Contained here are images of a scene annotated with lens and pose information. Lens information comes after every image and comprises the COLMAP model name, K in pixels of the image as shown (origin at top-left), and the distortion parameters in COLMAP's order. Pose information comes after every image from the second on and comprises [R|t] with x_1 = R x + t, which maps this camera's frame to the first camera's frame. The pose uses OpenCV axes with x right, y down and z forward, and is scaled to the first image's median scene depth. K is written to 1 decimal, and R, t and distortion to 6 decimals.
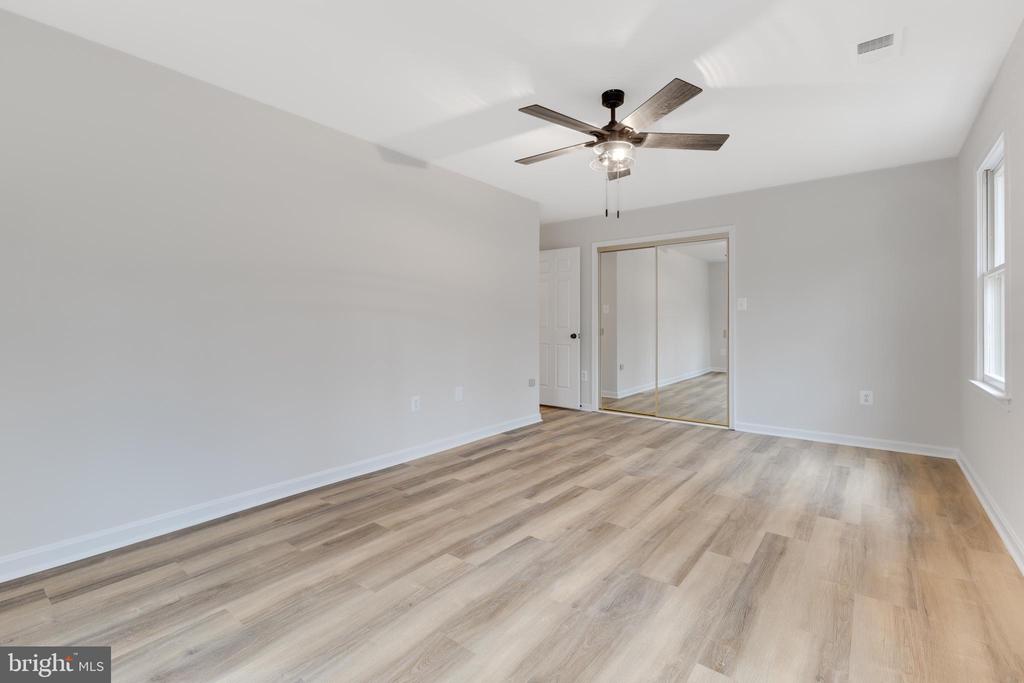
lens RADIAL K [[454.2, 0, 526.5], [0, 454.2, 336.3], [0, 0, 1]] dist [-0.000519, -0.000521]
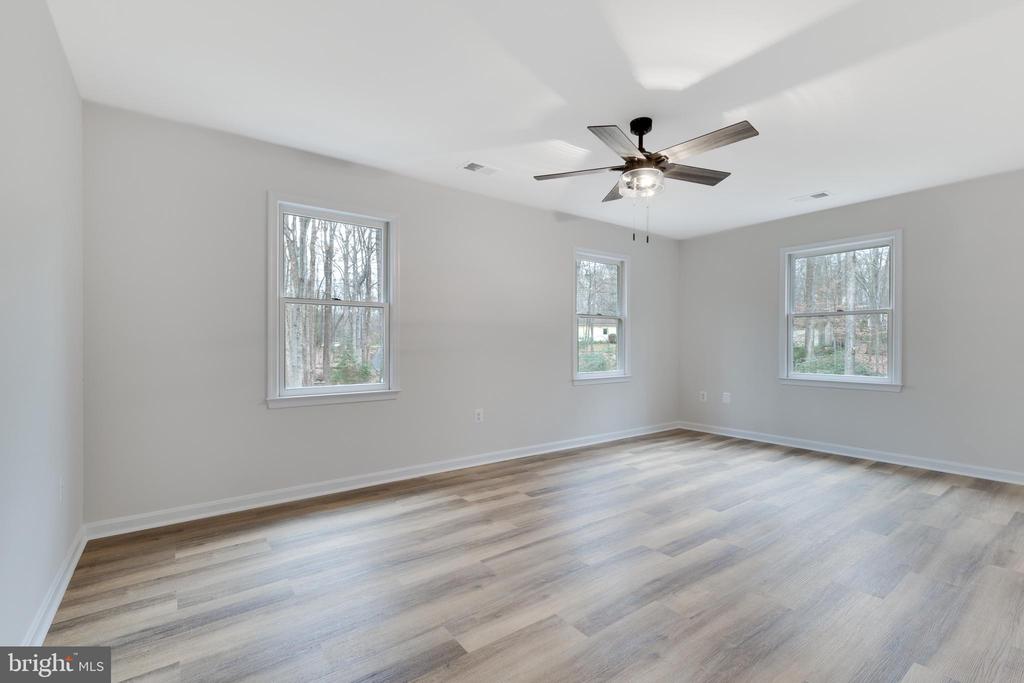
lens RADIAL K [[454.2, 0, 526.5], [0, 454.2, 336.3], [0, 0, 1]] dist [-0.000519, -0.000521]
pose [[-0.960607, 0.006245, 0.277841, 0.158323], [0.010024, 0.999876, 0.012182, -0.063830], [-0.277730, 0.014487, -0.960550, 2.182524]]
